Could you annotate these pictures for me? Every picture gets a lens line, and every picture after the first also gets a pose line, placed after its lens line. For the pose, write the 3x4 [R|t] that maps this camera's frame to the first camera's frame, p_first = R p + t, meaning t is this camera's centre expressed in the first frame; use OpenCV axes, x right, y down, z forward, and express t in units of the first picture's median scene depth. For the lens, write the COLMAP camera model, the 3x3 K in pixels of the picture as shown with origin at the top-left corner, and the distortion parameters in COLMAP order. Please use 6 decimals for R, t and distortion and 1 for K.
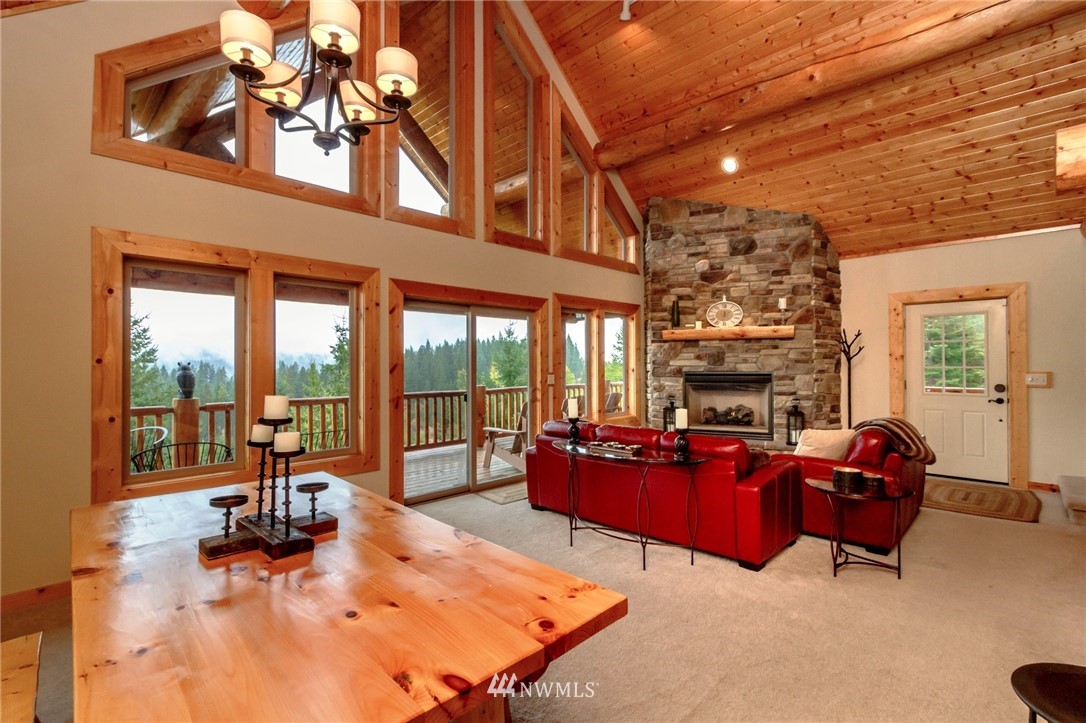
lens RADIAL K [[499.5, 0, 546.2], [0, 499.5, 359.5], [0, 0, 1]] dist [0.001456, 0.000501]
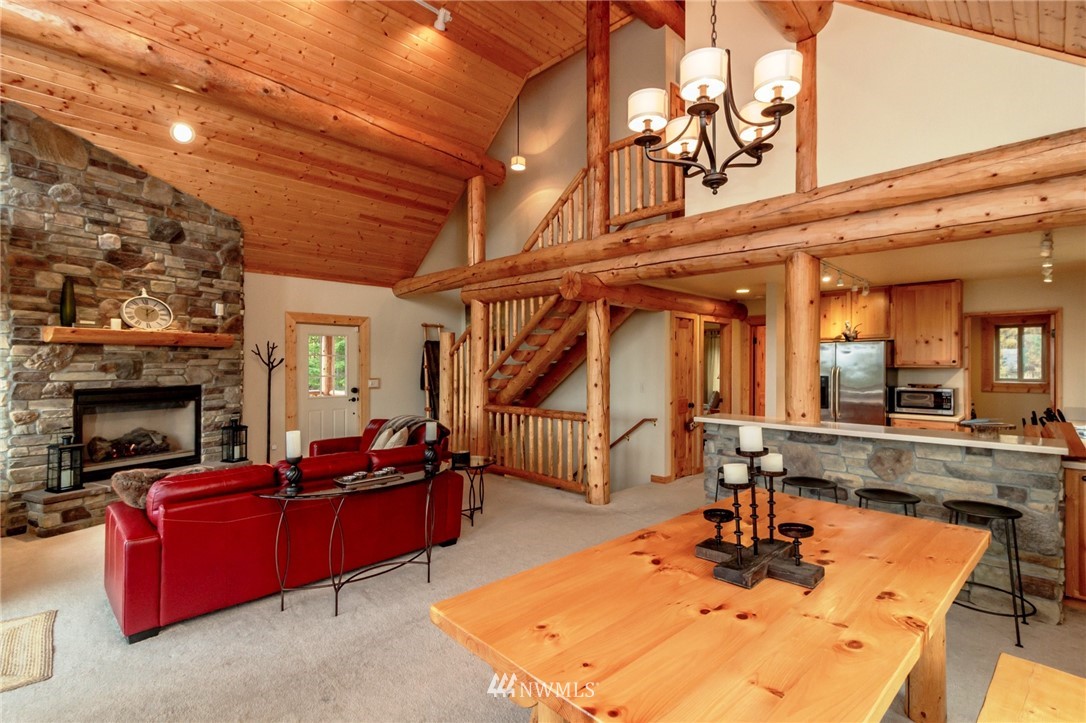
lens RADIAL K [[499.5, 0, 544.3], [0, 499.5, 364.8], [0, 0, 1]] dist [0.001456, 0.000501]
pose [[0.028768, 0.003293, 0.999581, -0.399193], [-0.005042, 0.999982, -0.003149, -0.010814], [-0.999573, -0.004949, 0.028784, 0.359531]]
